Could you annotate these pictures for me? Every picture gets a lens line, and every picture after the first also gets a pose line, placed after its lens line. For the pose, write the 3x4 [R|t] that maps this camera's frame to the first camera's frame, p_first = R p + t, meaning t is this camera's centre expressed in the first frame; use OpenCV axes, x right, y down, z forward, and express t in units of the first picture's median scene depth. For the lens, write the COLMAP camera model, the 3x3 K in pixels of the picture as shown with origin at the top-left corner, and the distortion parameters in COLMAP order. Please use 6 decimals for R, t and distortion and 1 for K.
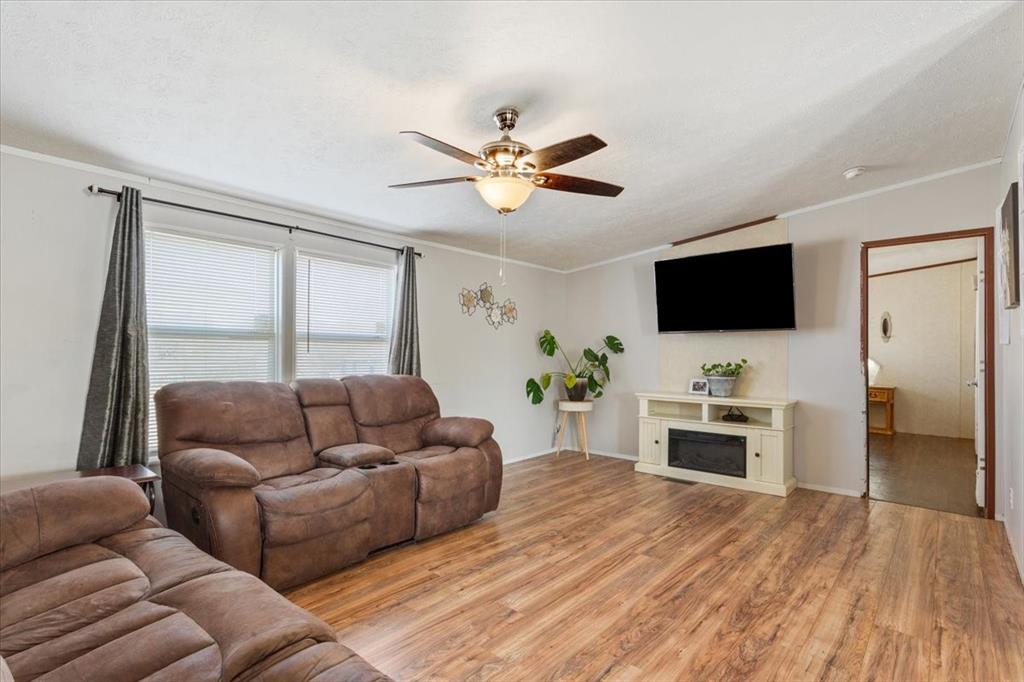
lens RADIAL K [[539.1, 0, 513.8], [0, 539.1, 359.8], [0, 0, 1]] dist [-0.003929, -0.000111]
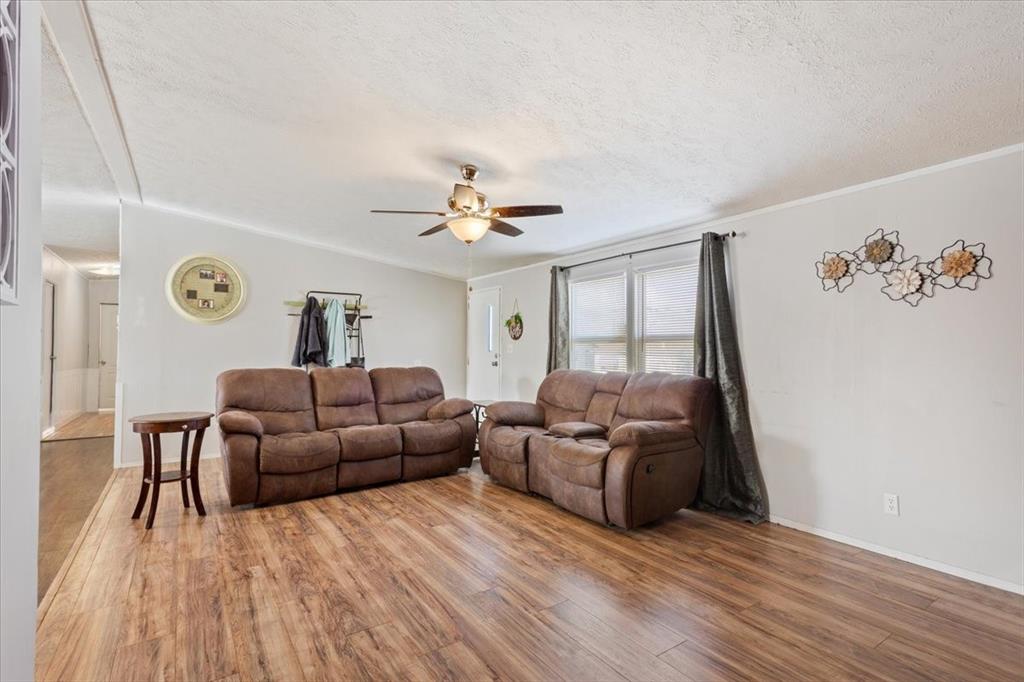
lens RADIAL K [[539.1, 0, 513.8], [0, 539.1, 359.8], [0, 0, 1]] dist [-0.003929, -0.000111]
pose [[-0.333499, 0.003301, -0.942745, 1.218142], [-0.019632, 0.999753, 0.010445, -0.015441], [0.942546, 0.021991, -0.333352, 1.549226]]
